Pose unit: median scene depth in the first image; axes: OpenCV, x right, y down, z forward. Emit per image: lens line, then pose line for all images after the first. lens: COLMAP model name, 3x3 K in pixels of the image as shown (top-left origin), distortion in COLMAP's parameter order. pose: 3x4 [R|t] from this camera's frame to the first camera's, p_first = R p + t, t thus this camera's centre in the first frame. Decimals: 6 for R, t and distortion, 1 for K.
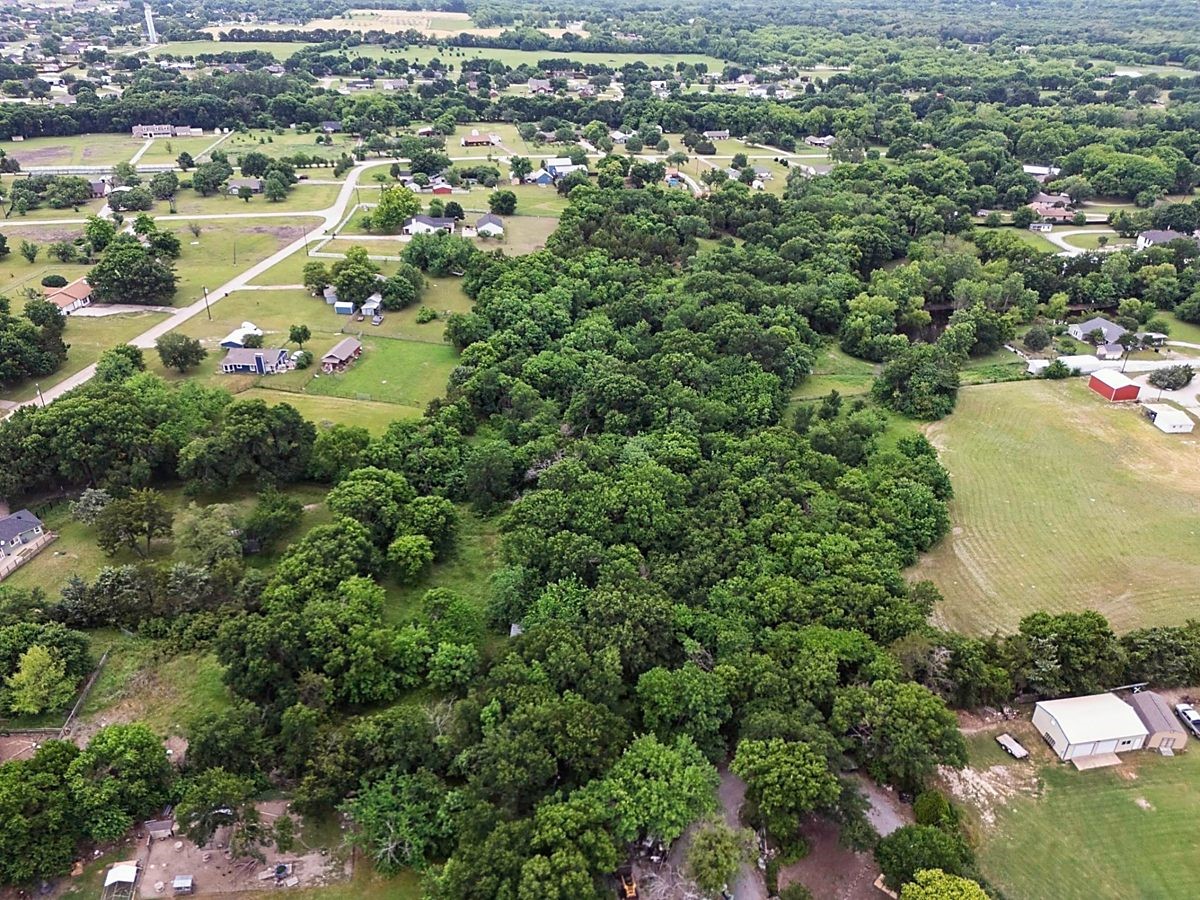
lens RADIAL K [[885.2, 0, 600.0], [0, 885.2, 450.0], [0, 0, 1]] dist [0.067296, -0.062811]
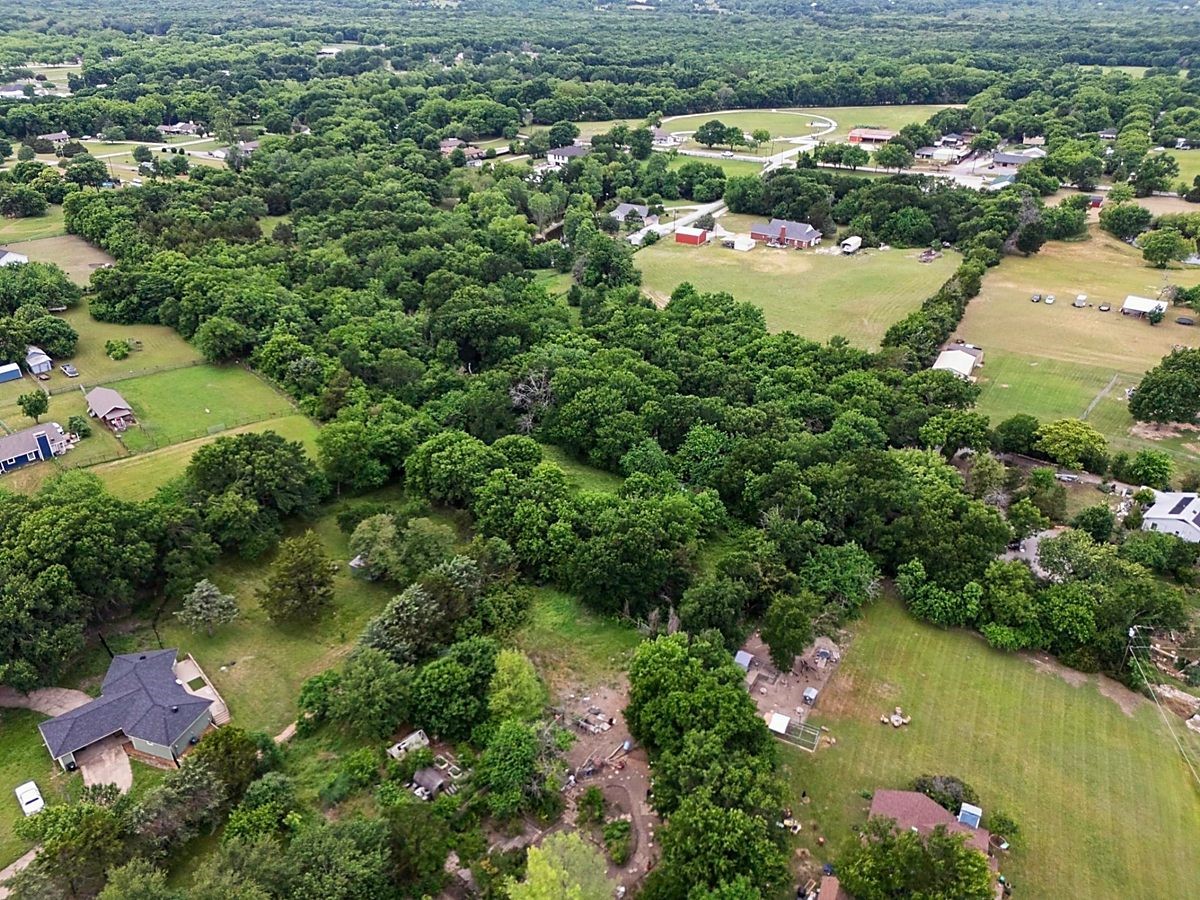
lens RADIAL K [[885.2, 0, 600.0], [0, 885.2, 450.0], [0, 0, 1]] dist [0.067296, -0.062811]
pose [[0.630458, -0.375764, 0.679208, -0.342544], [0.375001, 0.913575, 0.157339, -0.021620], [-0.679630, 0.155508, 0.716883, 0.086667]]
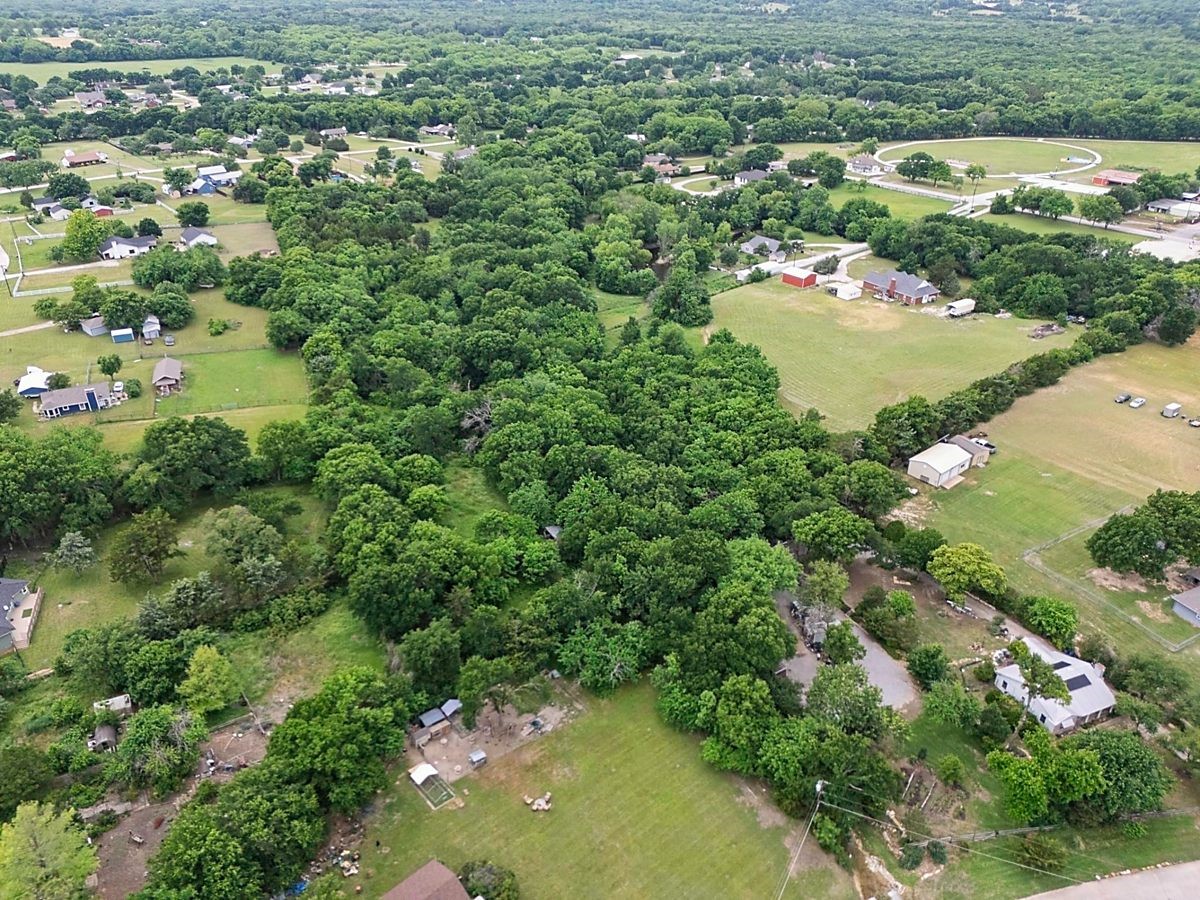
lens RADIAL K [[885.2, 0, 600.0], [0, 885.2, 450.0], [0, 0, 1]] dist [0.067296, -0.062811]
pose [[0.867011, -0.245896, 0.433389, -0.195241], [0.245610, 0.967652, 0.057675, 0.017001], [-0.433552, 0.056440, 0.899359, -0.038046]]
